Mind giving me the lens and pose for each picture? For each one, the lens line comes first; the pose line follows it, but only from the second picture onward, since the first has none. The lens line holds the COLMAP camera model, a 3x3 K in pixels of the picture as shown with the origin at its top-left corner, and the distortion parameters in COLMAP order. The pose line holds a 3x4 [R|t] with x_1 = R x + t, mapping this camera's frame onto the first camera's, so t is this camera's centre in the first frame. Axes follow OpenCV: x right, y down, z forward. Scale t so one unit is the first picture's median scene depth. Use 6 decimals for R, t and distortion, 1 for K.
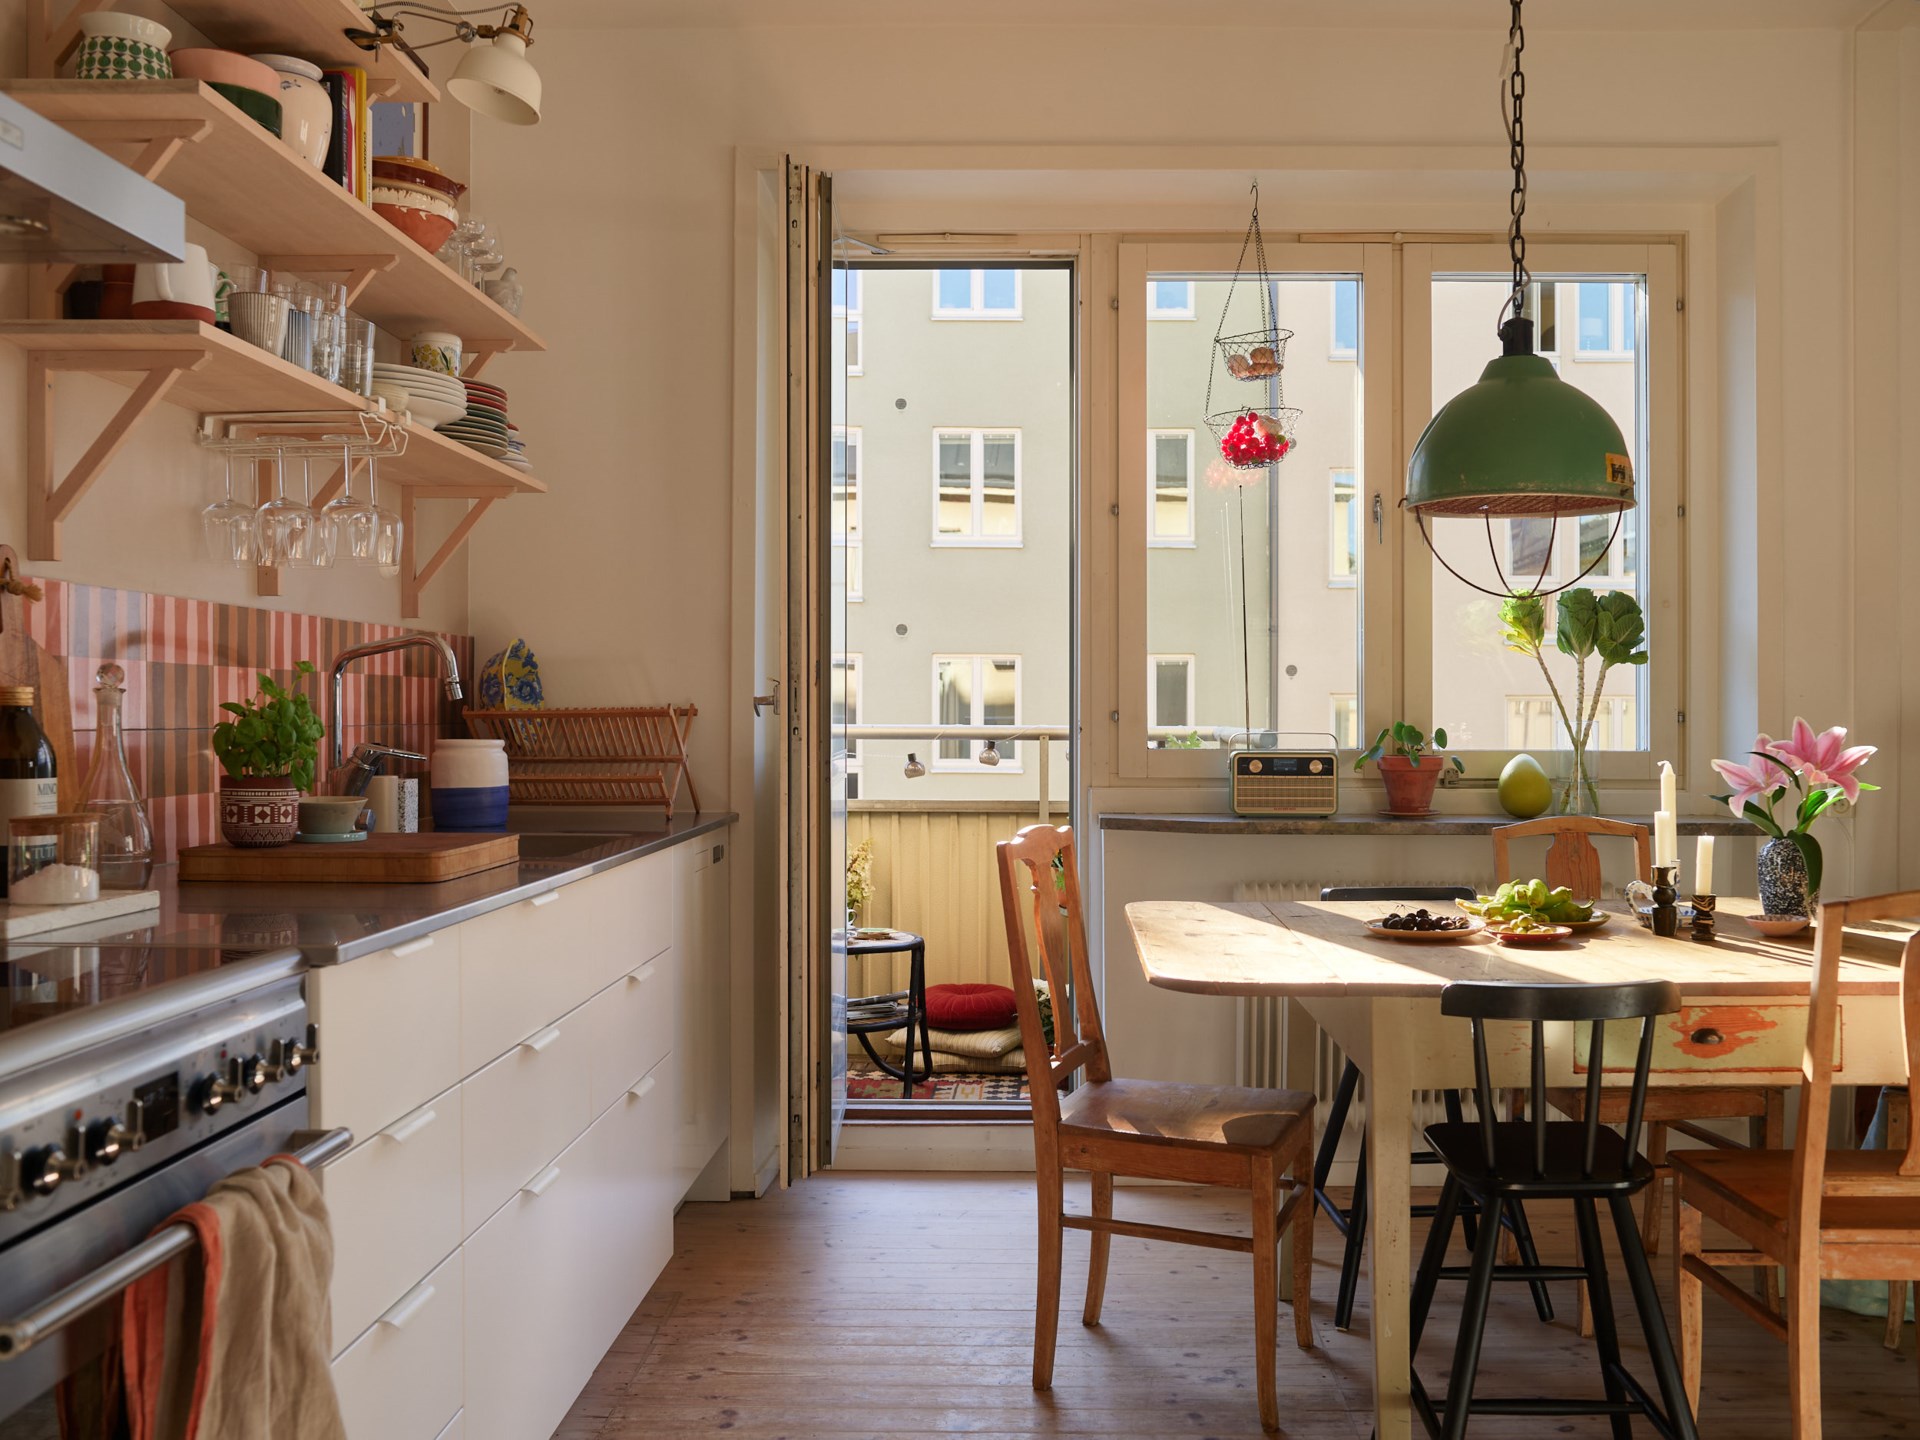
lens RADIAL K [[1812.2, 0, 964.9], [0, 1812.2, 719.8], [0, 0, 1]] dist [-0.014327, 0.000000]
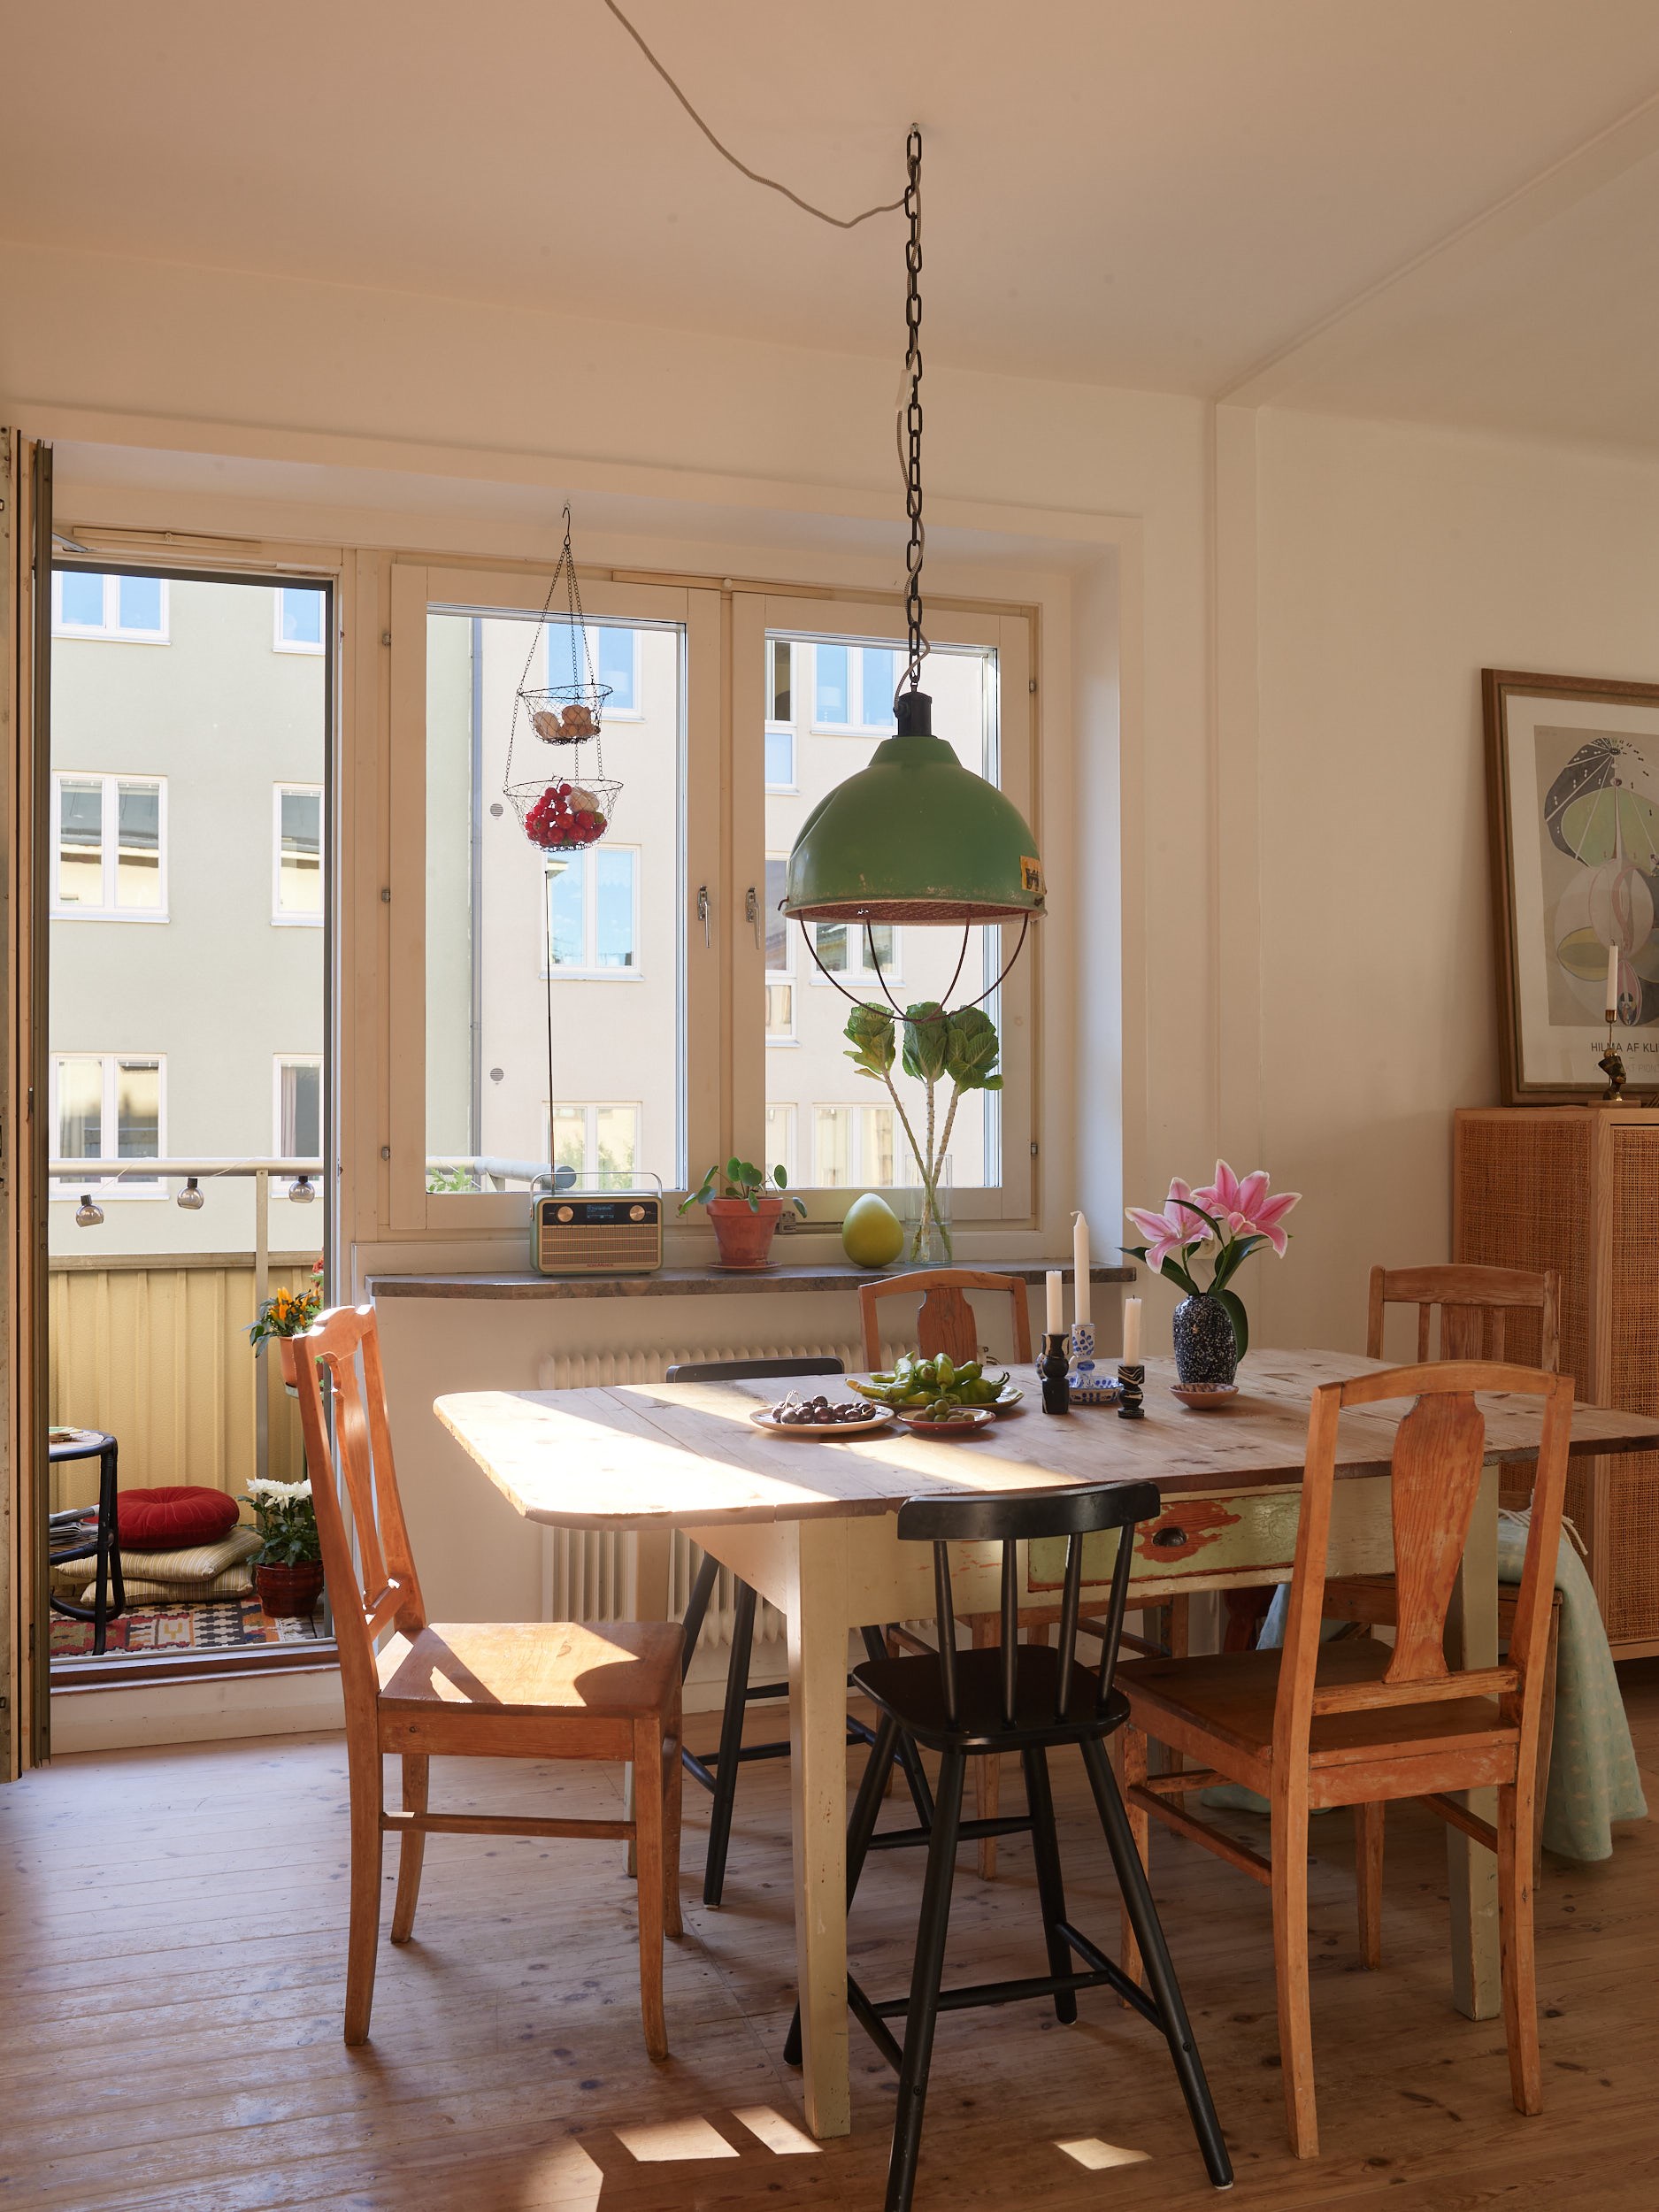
lens RADIAL K [[2087.9, 0, 827.3], [0, 2087.9, 1103.7], [0, 0, 1]] dist [-0.014327, 0.000000]
pose [[0.938633, -0.003629, 0.344898, -0.066919], [0.006779, 0.999946, -0.007929, -0.019761], [-0.344851, 0.009781, 0.938607, 0.087909]]
